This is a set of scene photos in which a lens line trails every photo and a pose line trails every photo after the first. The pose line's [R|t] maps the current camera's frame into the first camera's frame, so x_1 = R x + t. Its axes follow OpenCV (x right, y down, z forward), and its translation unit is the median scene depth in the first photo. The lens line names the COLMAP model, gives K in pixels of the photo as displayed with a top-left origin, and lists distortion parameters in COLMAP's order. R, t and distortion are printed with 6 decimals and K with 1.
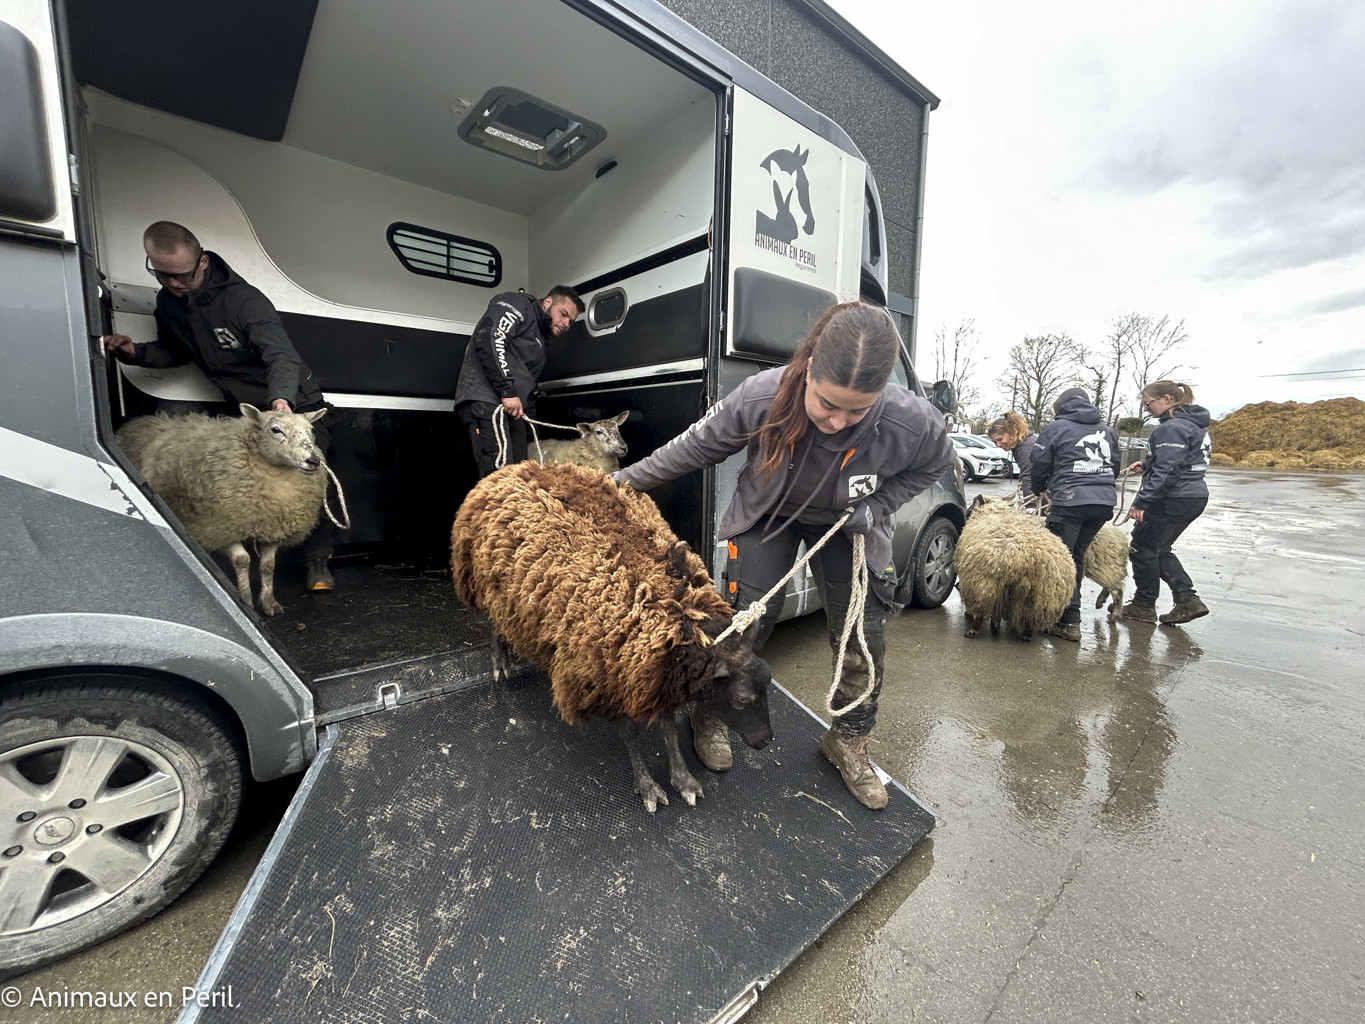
lens RADIAL K [[550.7, 0, 677.6], [0, 550.7, 509.8], [0, 0, 1]] dist [-0.000769, -0.000027]
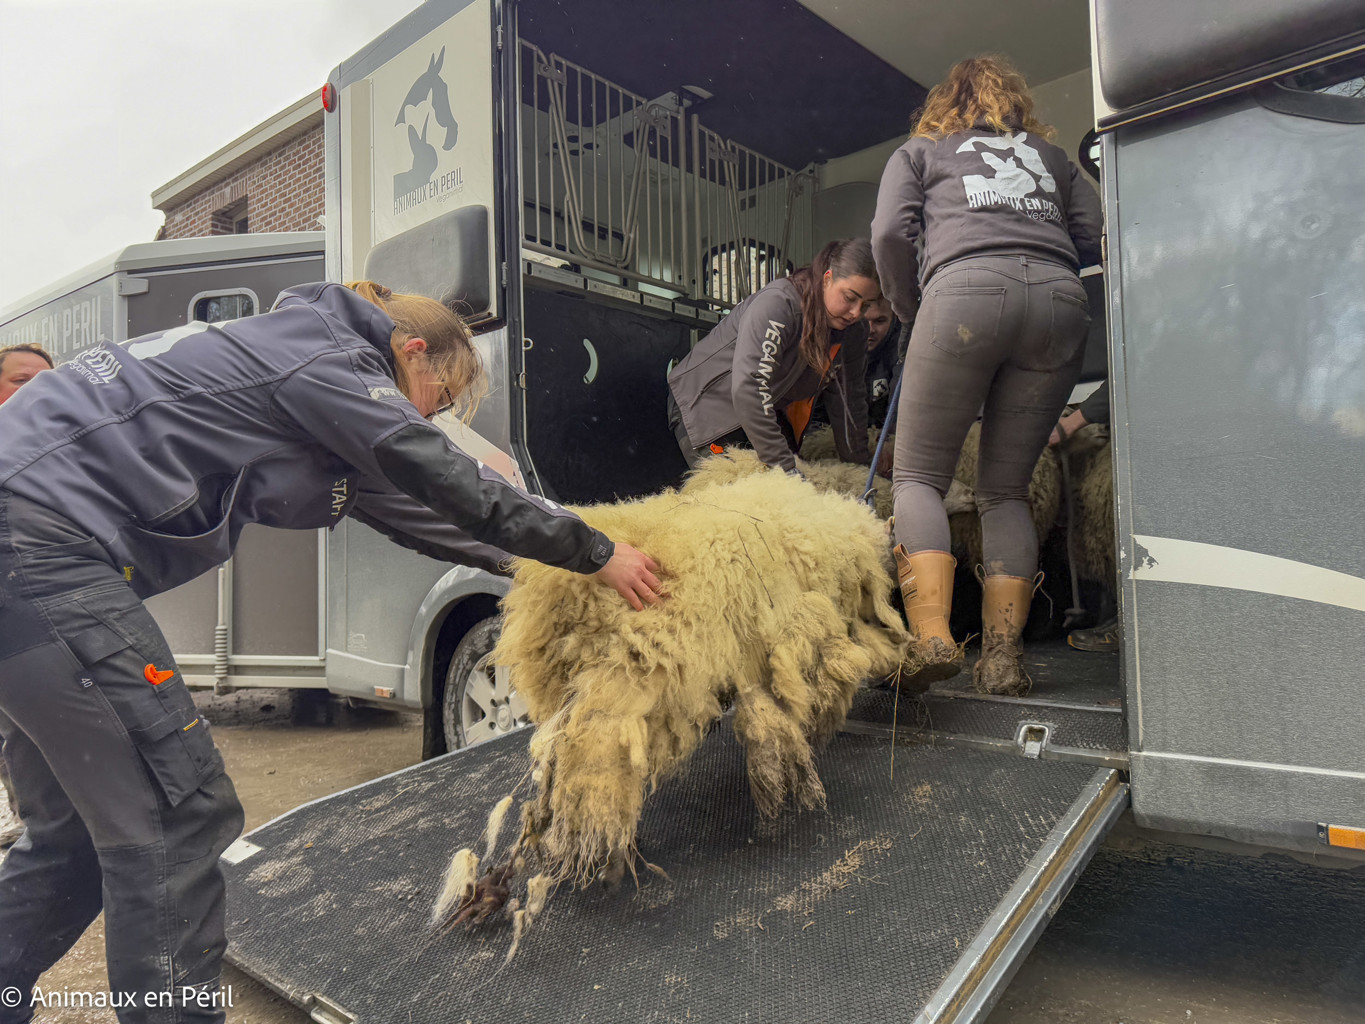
lens RADIAL K [[966.0, 0, 682.5], [0, 966.0, 512.0], [0, 0, 1]] dist [0.069283, -0.114533]
pose [[0.117133, -0.074860, -0.990291, 1.141647], [-0.096991, 0.991526, -0.086426, 0.172934], [0.988369, 0.106172, 0.108879, 0.883213]]
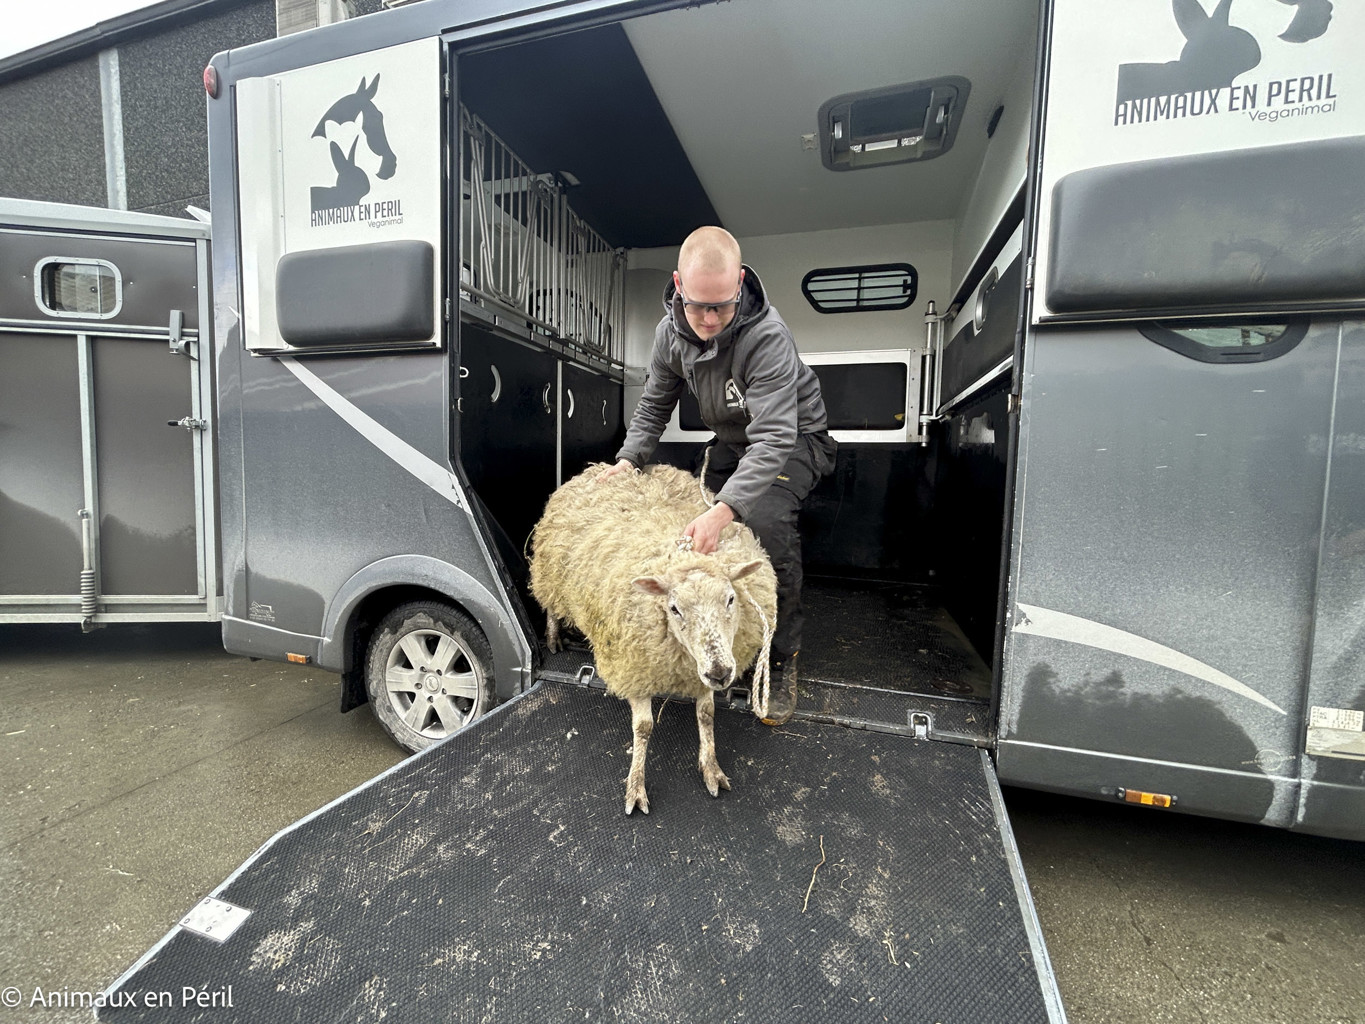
lens RADIAL K [[554.5, 0, 684.9], [0, 554.5, 507.6], [0, 0, 1]] dist [-0.009302, 0.006206]
pose [[0.549662, 0.050194, -0.833878, 0.579815], [-0.117931, 0.992859, -0.017972, -0.024411], [0.827021, 0.108219, 0.551656, 0.499135]]
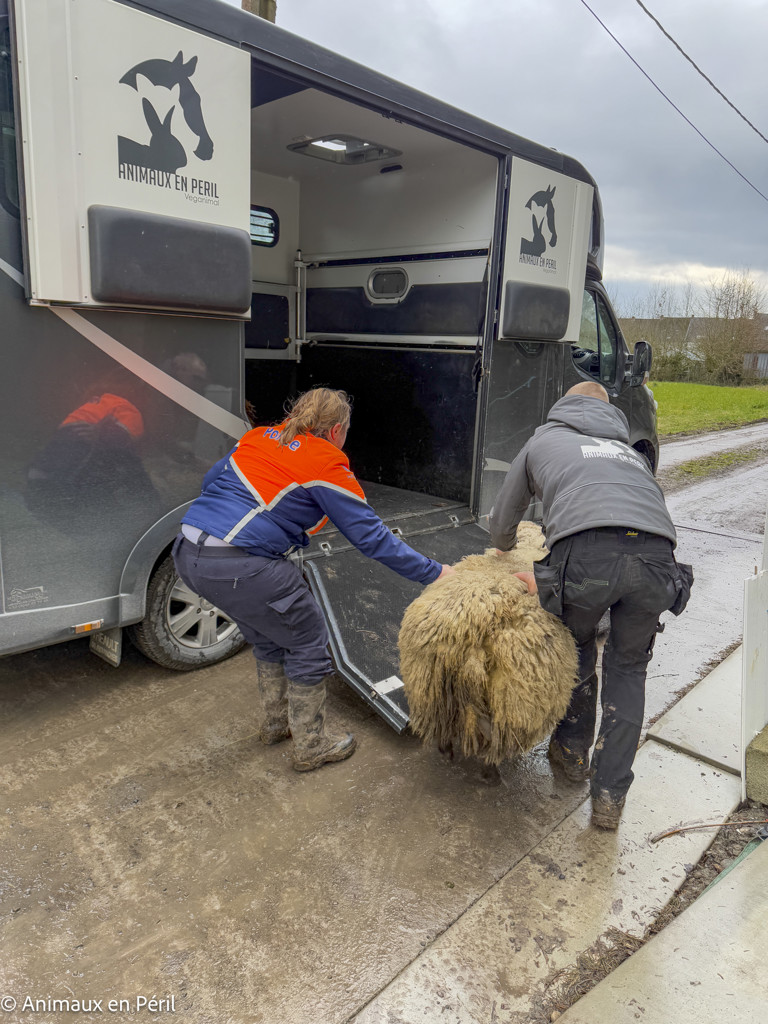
lens RADIAL K [[724.7, 0, 378.4], [0, 724.7, 514.6], [0, 0, 1]] dist [0.069283, -0.114533]
pose [[0.995512, 0.001789, 0.094622, -0.593703], [-0.011759, 0.994412, 0.104910, -0.022258], [-0.093906, -0.105552, 0.989970, -1.367867]]
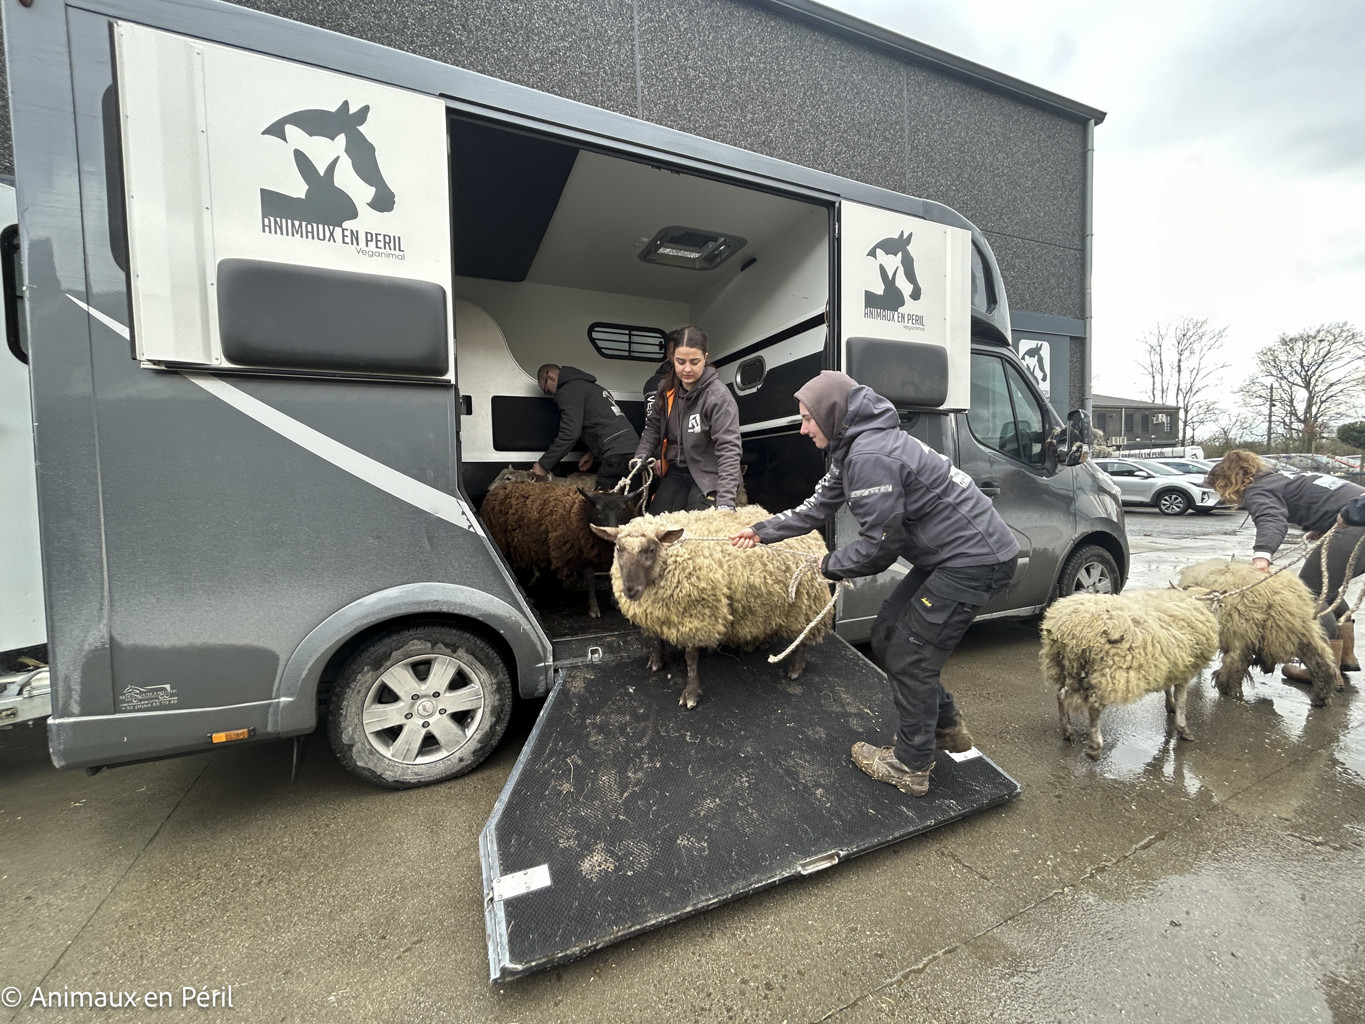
lens RADIAL K [[550.7, 0, 677.6], [0, 550.7, 509.8], [0, 0, 1]] dist [-0.000769, -0.000027]
pose [[0.957522, -0.018533, -0.287764, 0.126236], [-0.002335, 0.997402, -0.072004, 0.057602], [0.288351, 0.069617, 0.954991, -0.391937]]
